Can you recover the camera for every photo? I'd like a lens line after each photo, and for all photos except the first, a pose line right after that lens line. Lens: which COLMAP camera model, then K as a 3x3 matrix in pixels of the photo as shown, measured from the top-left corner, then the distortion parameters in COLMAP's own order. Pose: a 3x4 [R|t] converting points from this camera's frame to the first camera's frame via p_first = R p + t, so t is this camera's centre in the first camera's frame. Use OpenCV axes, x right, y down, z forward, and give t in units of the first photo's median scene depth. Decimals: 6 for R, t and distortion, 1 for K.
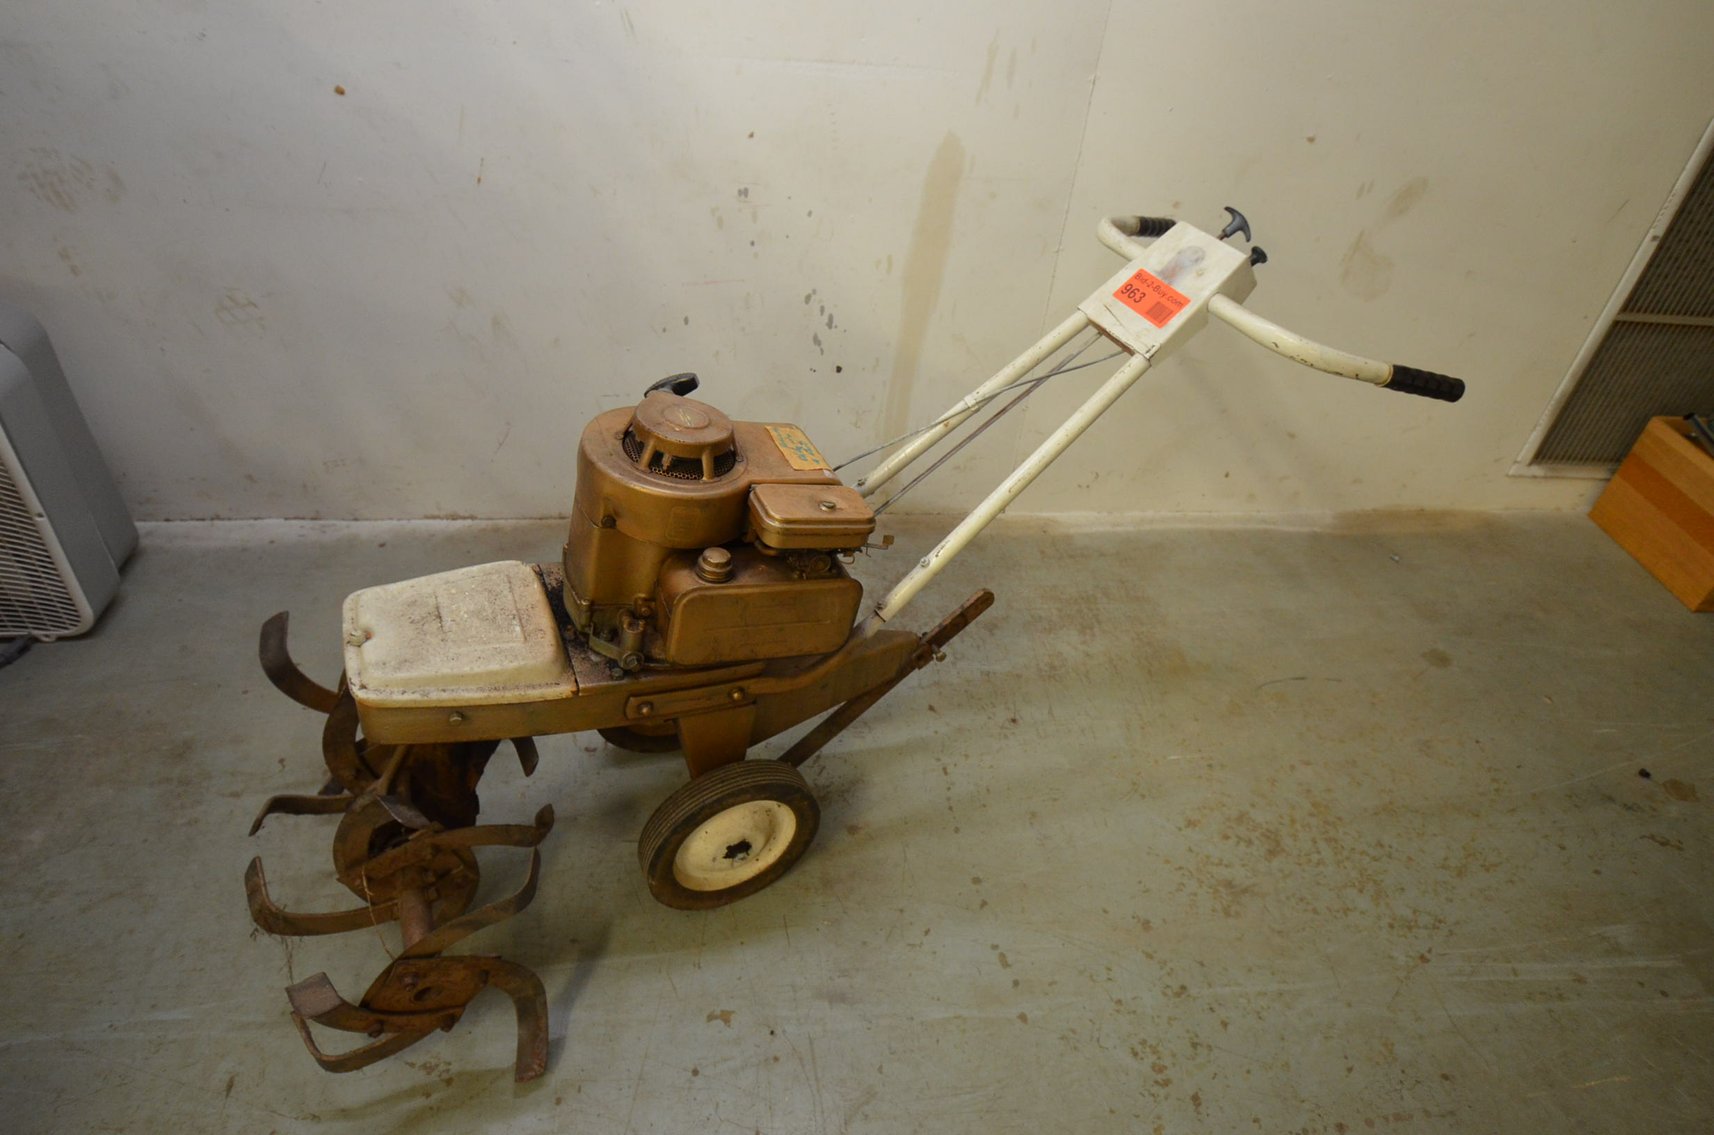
lens RADIAL K [[951.5, 0, 860.9], [0, 951.5, 569.6], [0, 0, 1]] dist [0.022352, -0.030472]
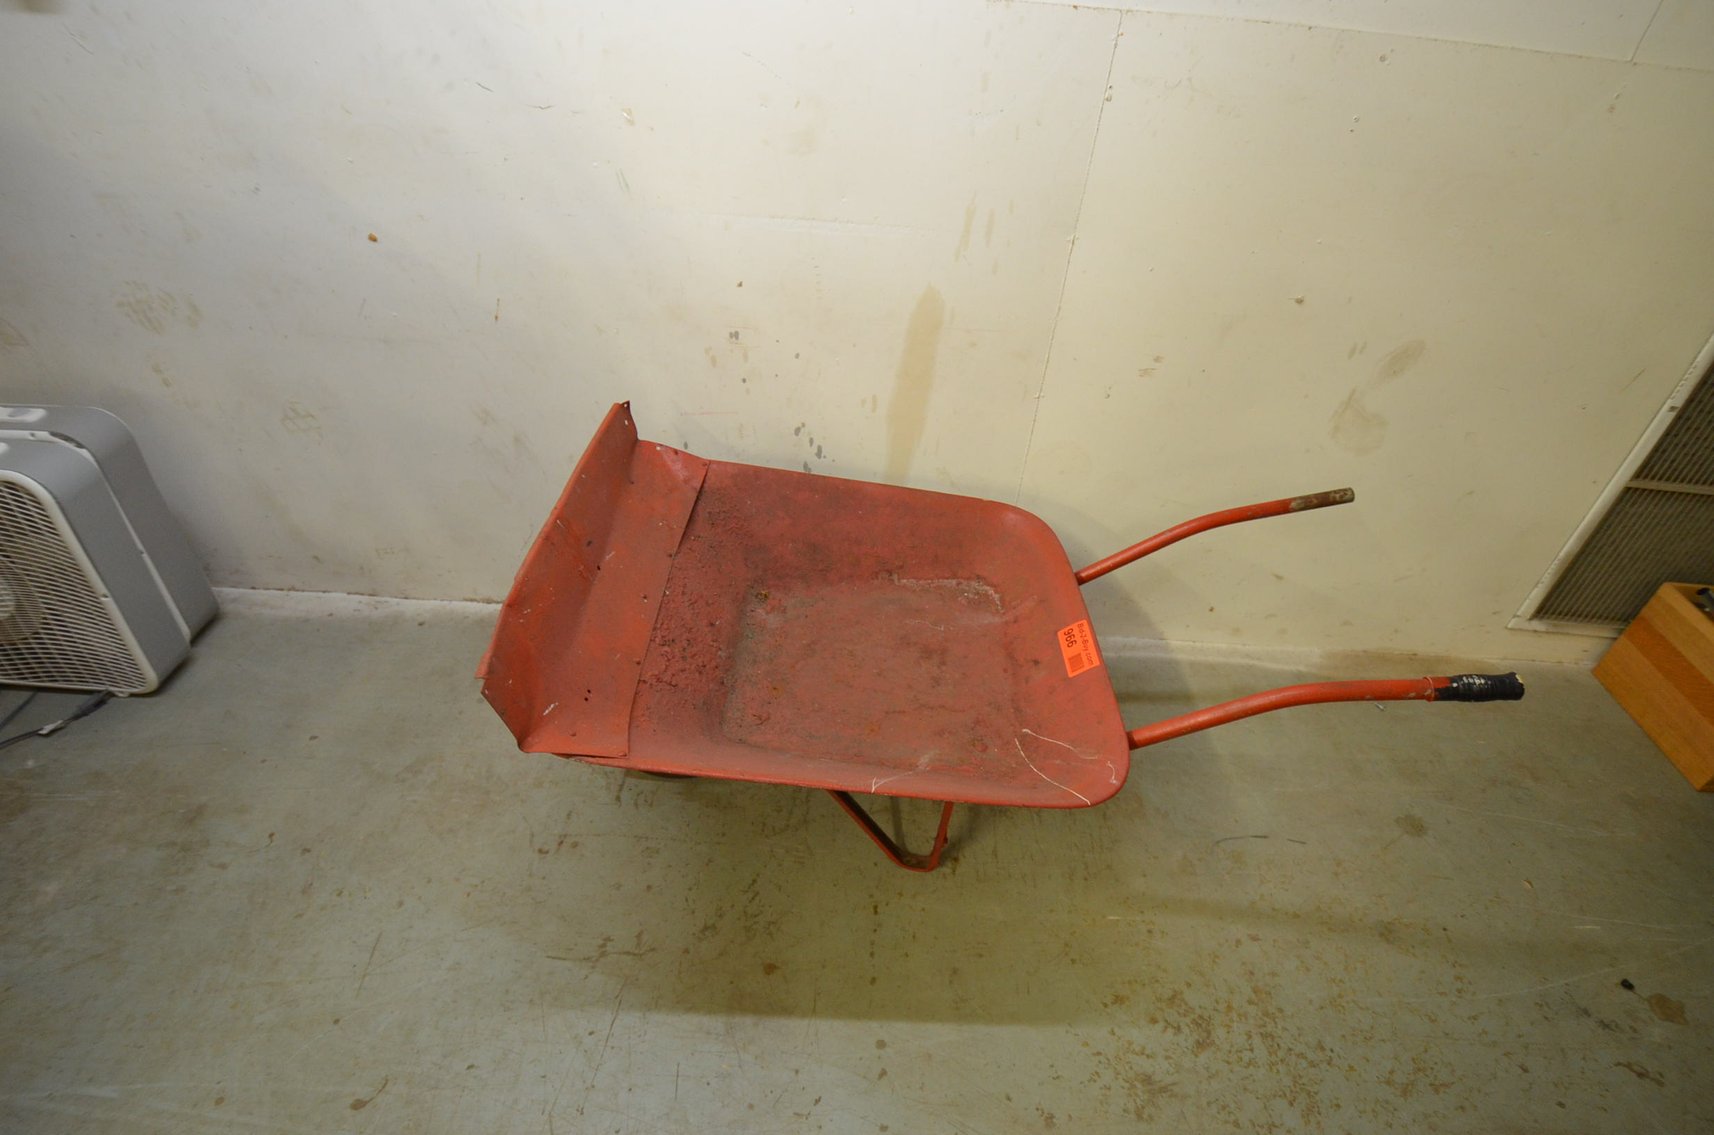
lens RADIAL K [[790.8, 0, 860.7], [0, 790.8, 569.5], [0, 0, 1]] dist [0.010664, -0.021880]
pose [[0.990873, 0.070286, -0.115020, 0.139349], [-0.074140, 0.996809, -0.029572, -0.118788], [0.112575, 0.037829, 0.992923, 0.146508]]
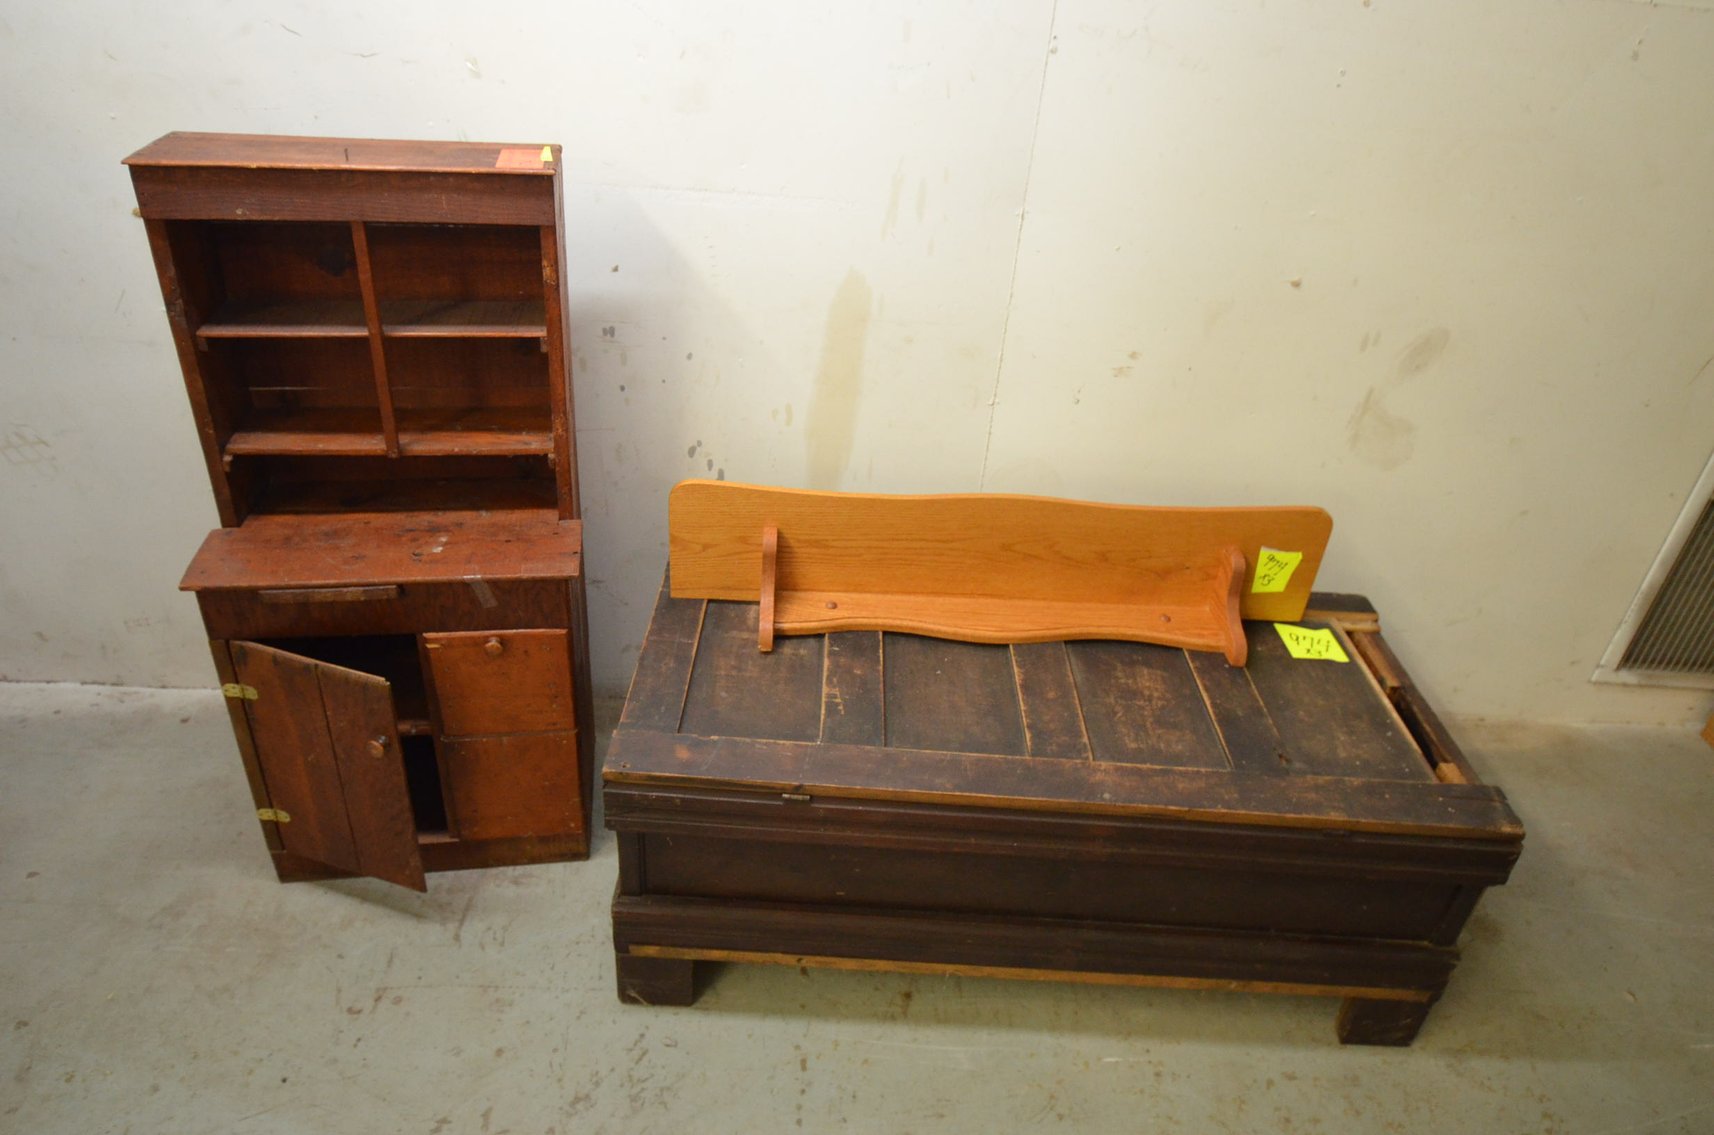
lens RADIAL K [[1080.7, 0, 862.3], [0, 1080.7, 566.9], [0, 0, 1]] dist [0.021409, -0.027314]
pose [[0.997801, 0.035349, -0.056067, 0.165361], [-0.042038, 0.991517, -0.122991, -0.078963], [0.051244, 0.125077, 0.990823, 0.082692]]
